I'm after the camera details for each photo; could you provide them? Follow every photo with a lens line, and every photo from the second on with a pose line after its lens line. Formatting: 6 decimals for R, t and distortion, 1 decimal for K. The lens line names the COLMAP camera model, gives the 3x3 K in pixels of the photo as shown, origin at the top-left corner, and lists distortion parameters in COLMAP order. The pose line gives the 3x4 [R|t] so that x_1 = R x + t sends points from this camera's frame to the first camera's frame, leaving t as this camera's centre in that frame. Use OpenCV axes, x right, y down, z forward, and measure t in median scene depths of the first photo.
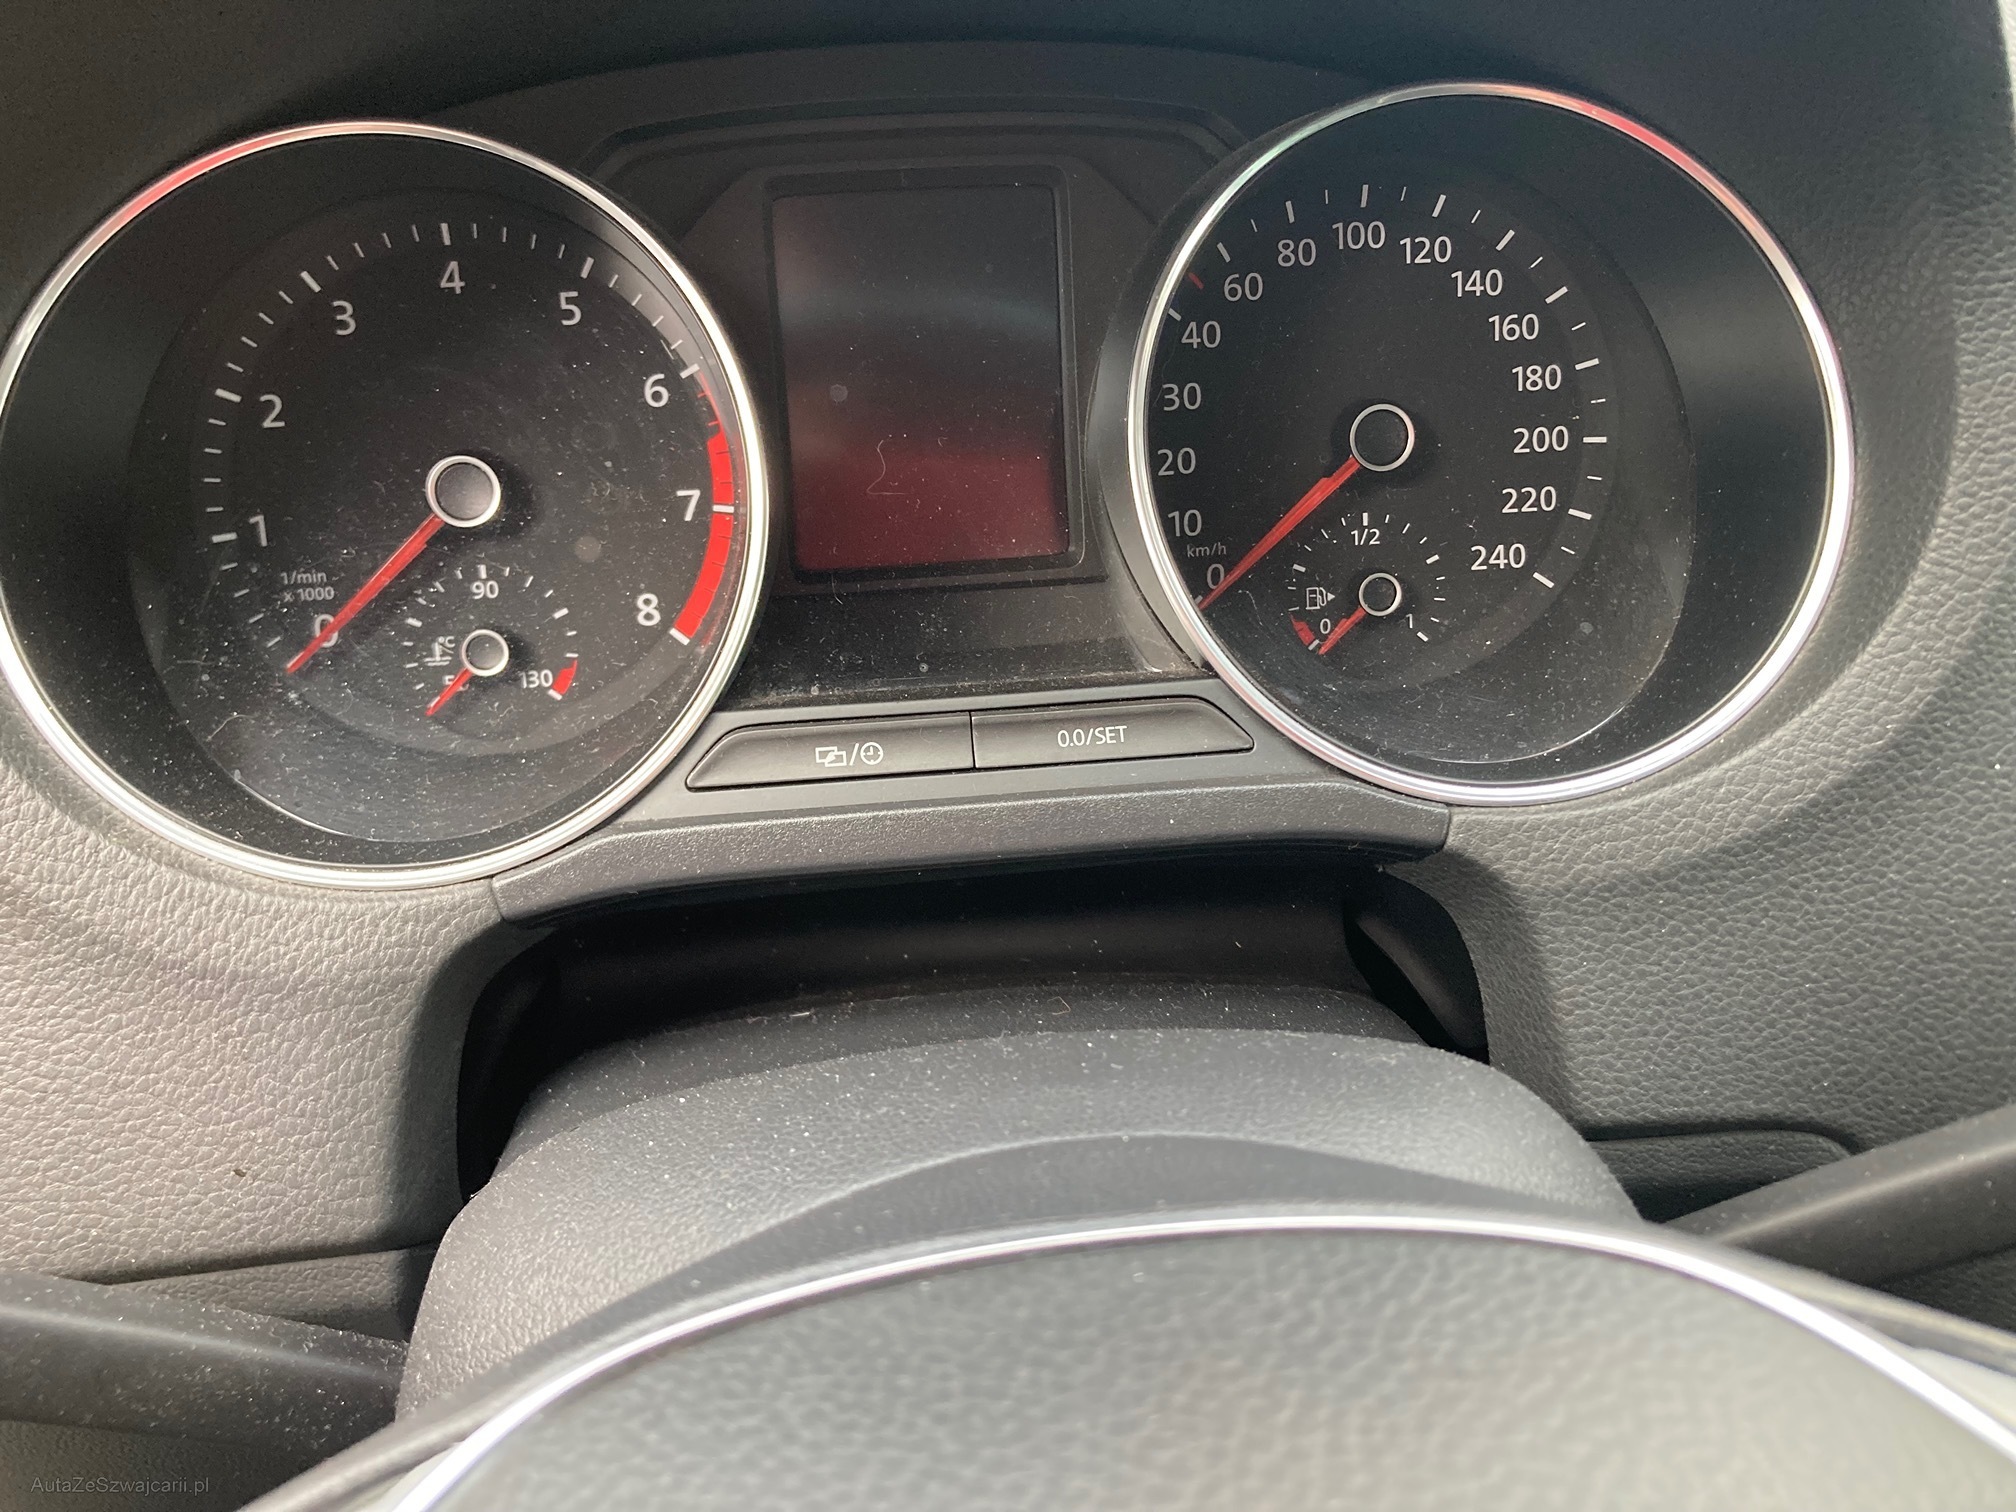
lens RADIAL K [[1671.6, 0, 1016.1], [0, 1671.6, 758.6], [0, 0, 1]] dist [0.010858, -0.013371]
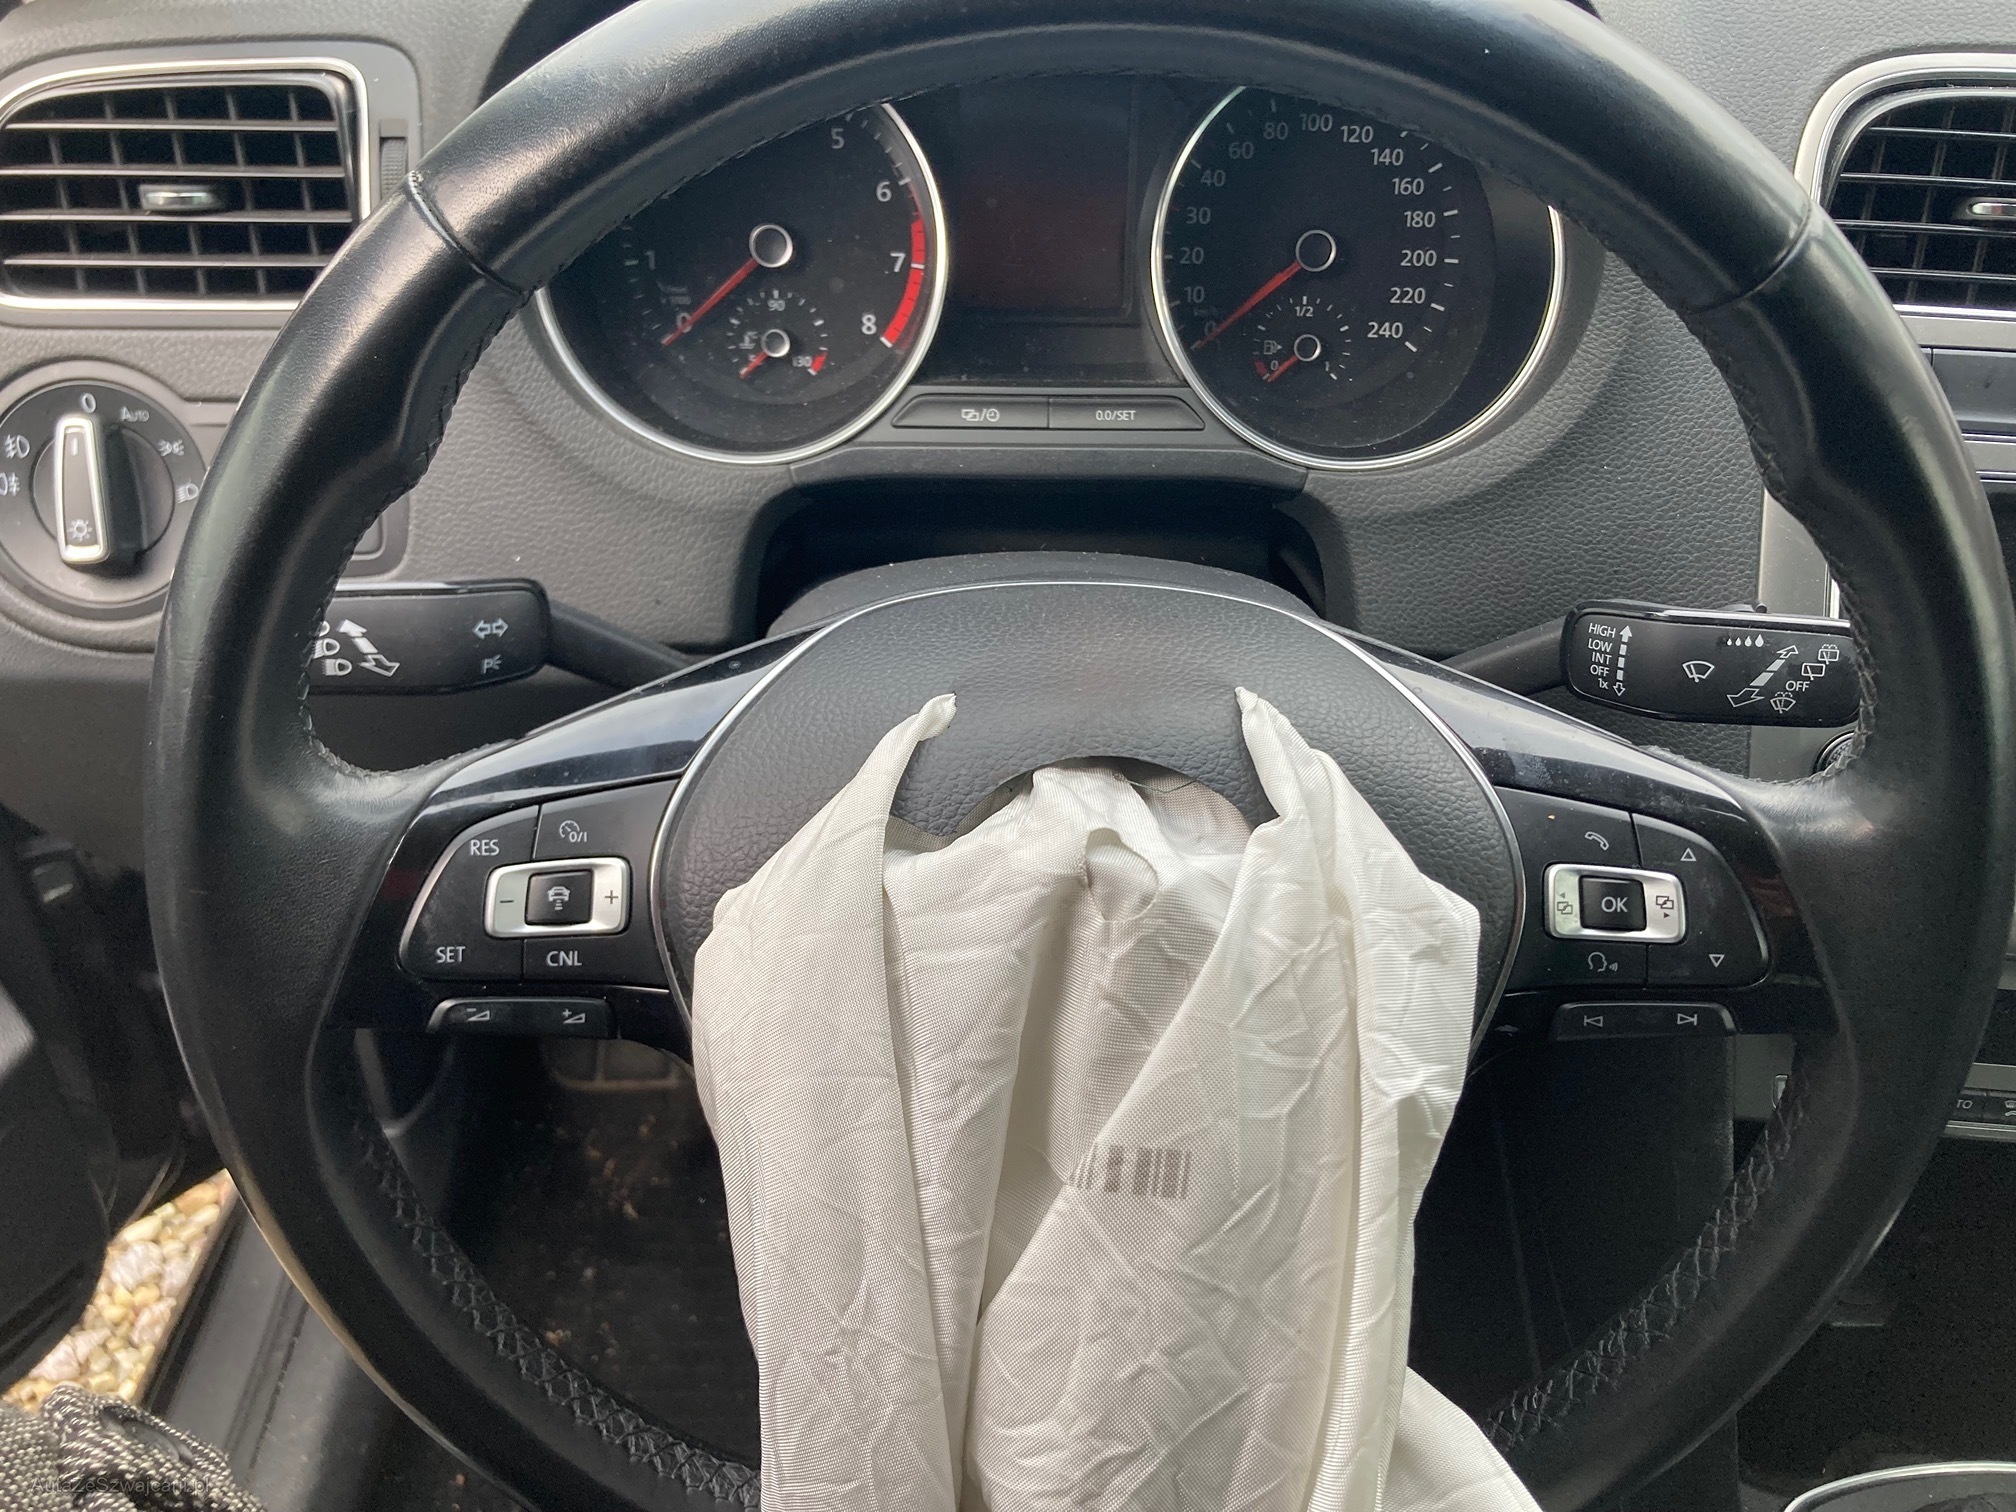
lens RADIAL K [[1671.6, 0, 996.3], [0, 1671.6, 750.5], [0, 0, 1]] dist [0.010858, -0.013371]
pose [[0.993332, 0.092606, -0.068676, 0.069324], [-0.081479, 0.985305, 0.150120, 0.077628], [0.081569, -0.143523, 0.986280, -0.782593]]
